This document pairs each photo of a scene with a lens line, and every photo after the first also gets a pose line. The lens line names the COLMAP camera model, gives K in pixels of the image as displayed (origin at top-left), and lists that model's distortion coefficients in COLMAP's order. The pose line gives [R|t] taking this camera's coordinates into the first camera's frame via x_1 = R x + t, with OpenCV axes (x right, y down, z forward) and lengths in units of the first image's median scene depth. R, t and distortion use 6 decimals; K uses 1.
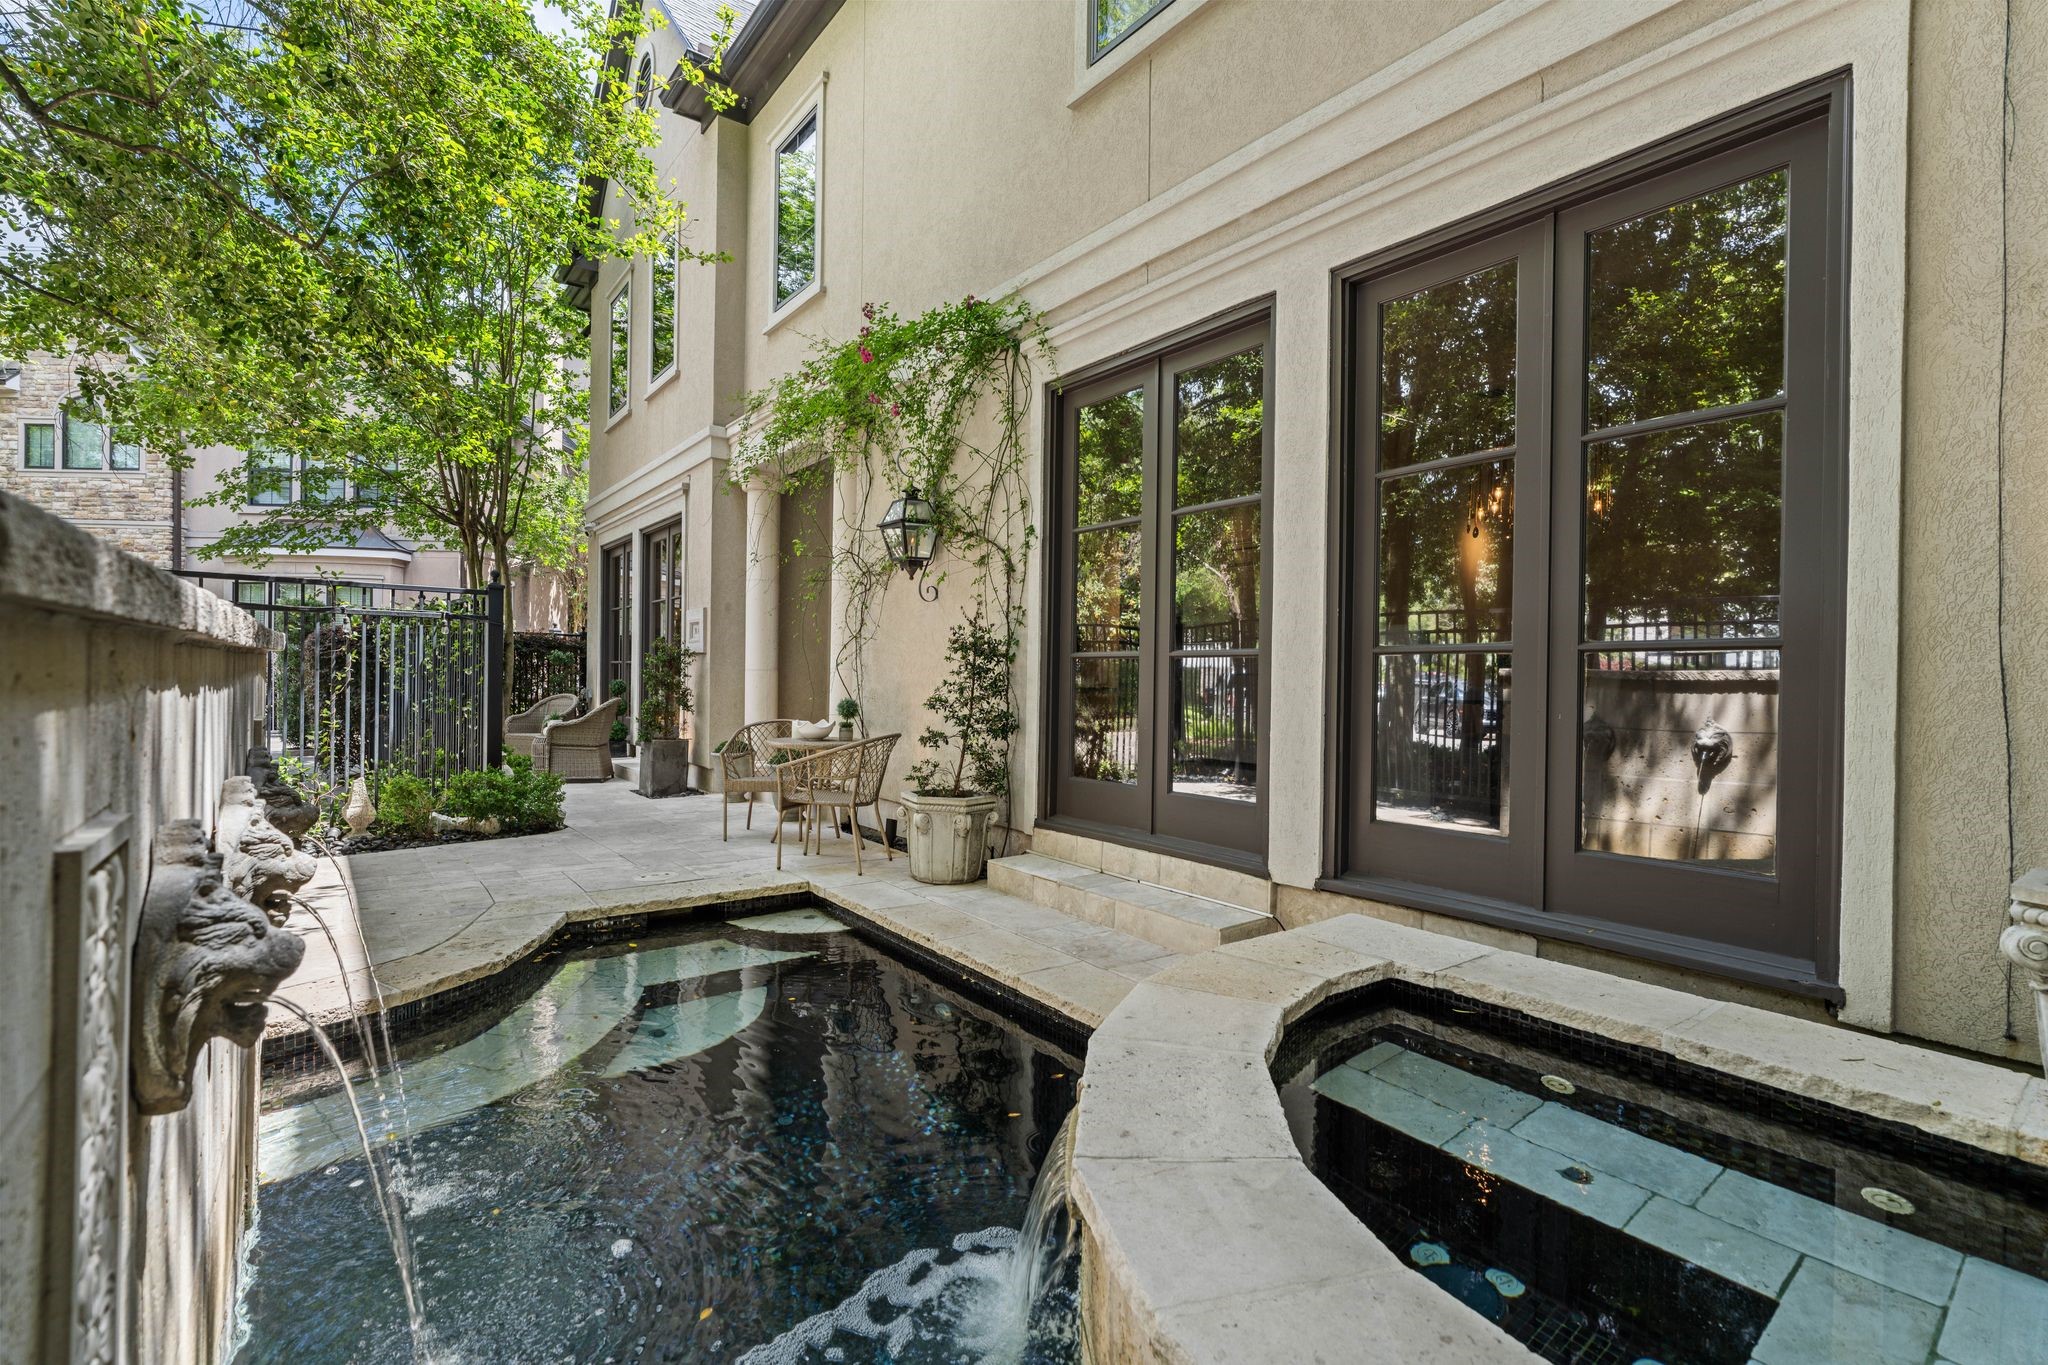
lens RADIAL K [[928.2, 0, 1021.4], [0, 928.2, 673.7], [0, 0, 1]] dist [-0.002179, 0.000011]
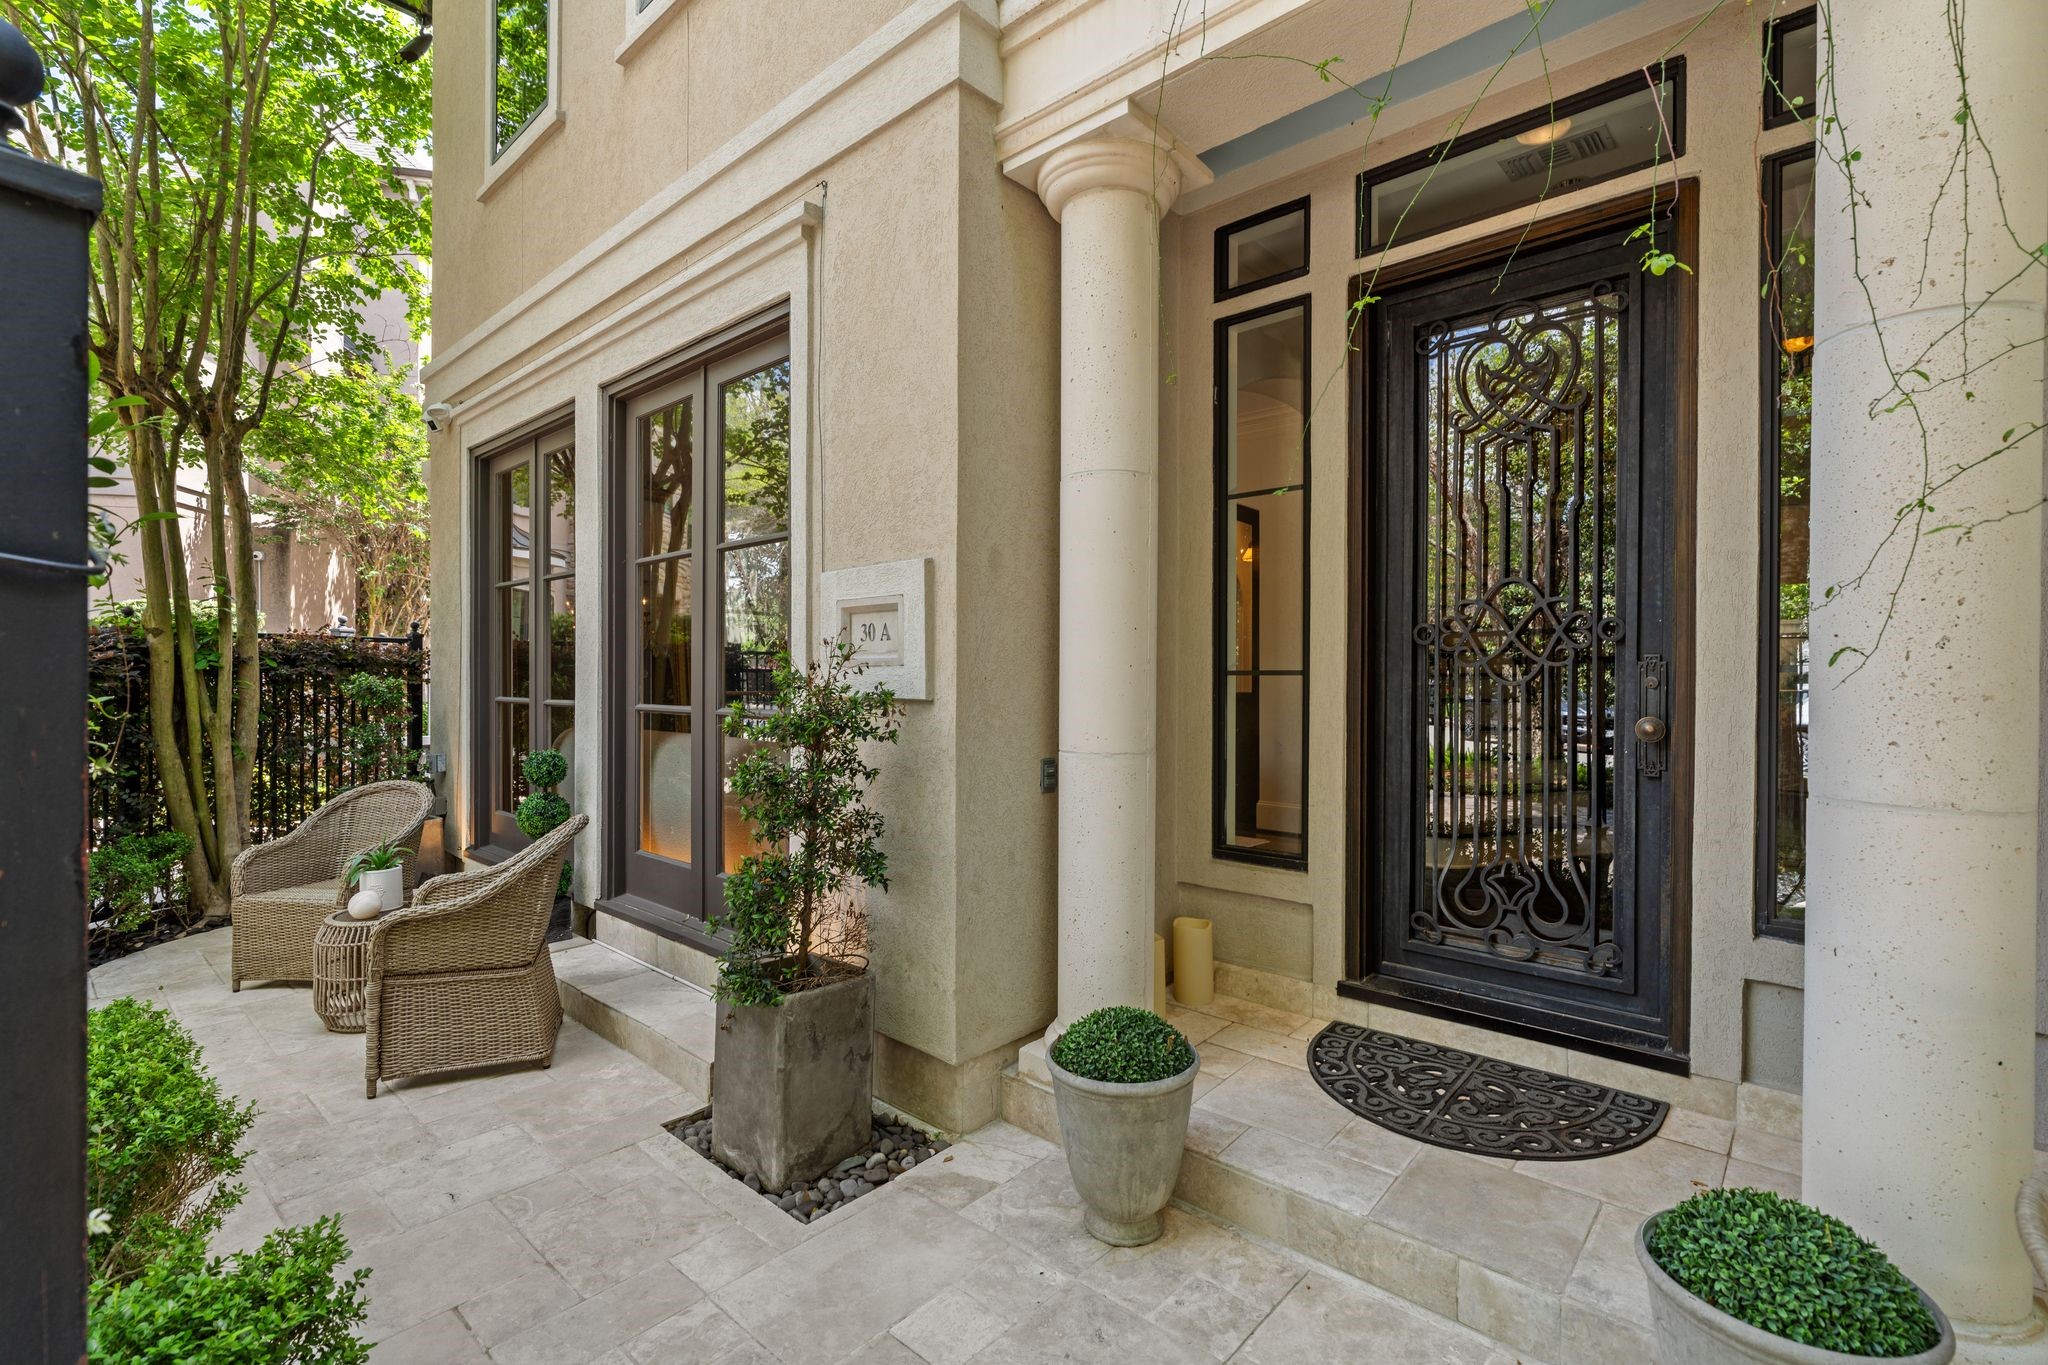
lens RADIAL K [[928.2, 0, 1027.0], [0, 928.2, 685.5], [0, 0, 1]] dist [-0.002179, 0.000011]
pose [[0.982476, -0.003351, 0.186361, -0.266405], [0.002357, 0.999982, 0.005556, -0.021190], [-0.186376, -0.005020, 0.982466, 0.492158]]
